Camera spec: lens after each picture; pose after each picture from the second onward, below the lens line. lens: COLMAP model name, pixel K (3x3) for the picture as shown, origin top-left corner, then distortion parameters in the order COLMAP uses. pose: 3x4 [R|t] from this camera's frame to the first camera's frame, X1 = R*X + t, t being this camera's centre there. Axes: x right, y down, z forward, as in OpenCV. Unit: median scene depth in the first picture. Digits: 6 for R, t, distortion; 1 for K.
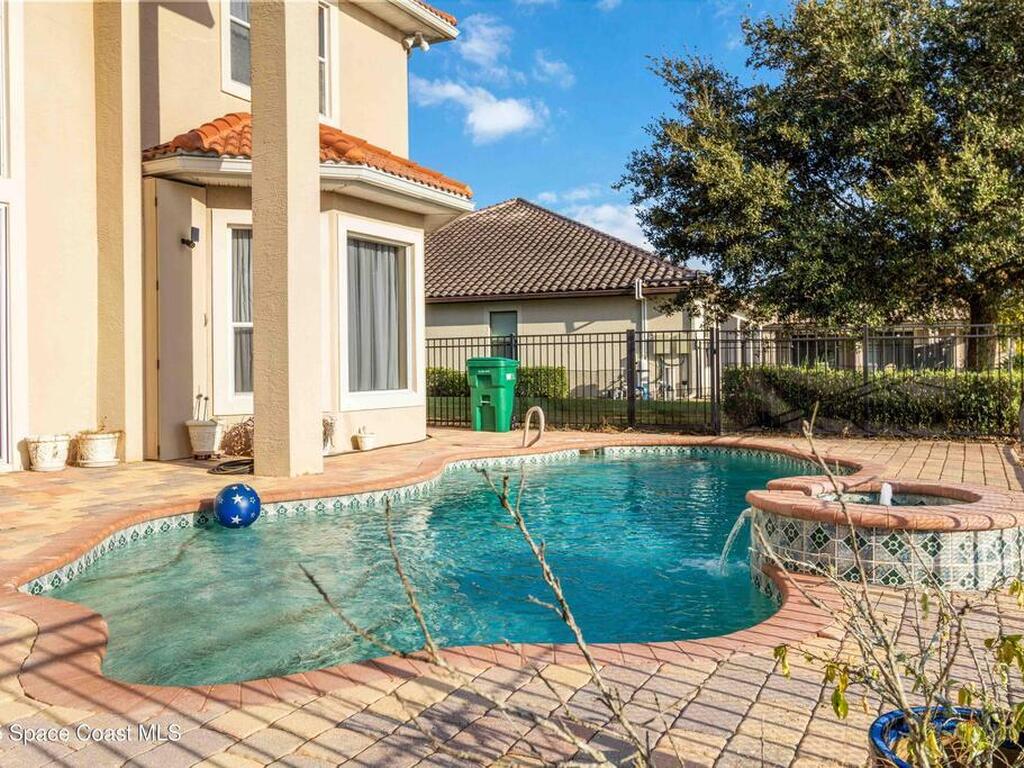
lens RADIAL K [[791.1, 0, 512.0], [0, 791.1, 384.0], [0, 0, 1]] dist [0.002372, -0.000416]
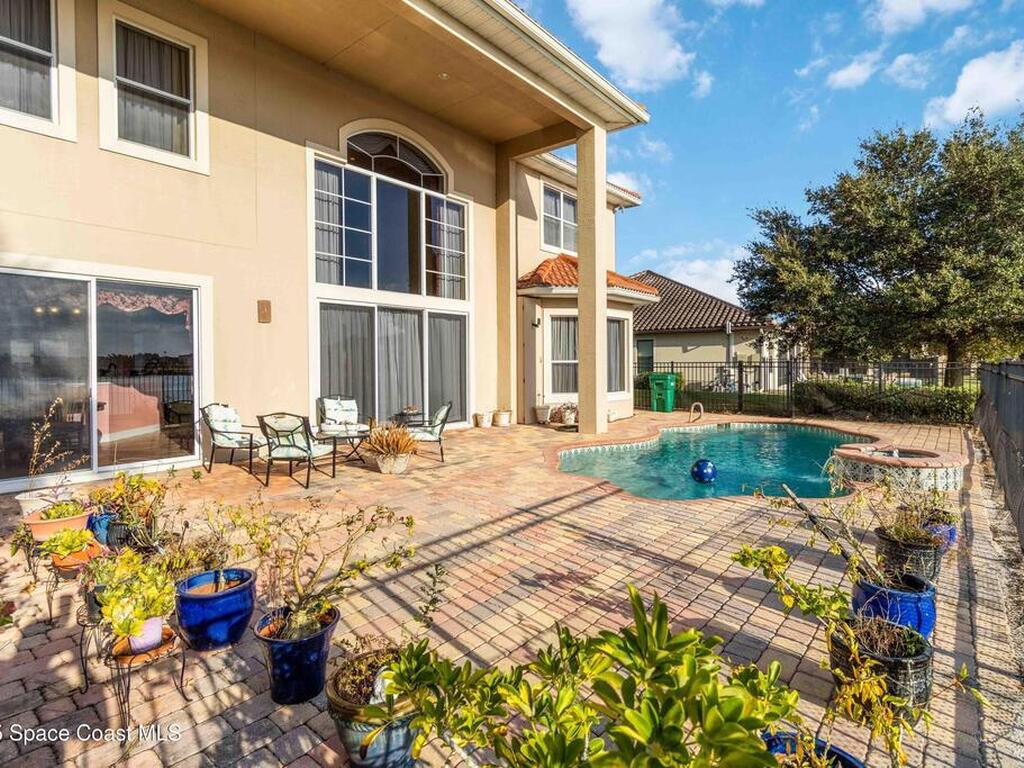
lens RADIAL K [[501.0, 0, 512.0], [0, 501.0, 375.7], [0, 0, 1]] dist [-0.000288, 0.000146]
pose [[0.979804, 0.011134, -0.199652, -0.159665], [-0.009231, 0.999903, 0.010461, -0.043331], [0.199749, -0.008407, 0.979811, -0.313148]]
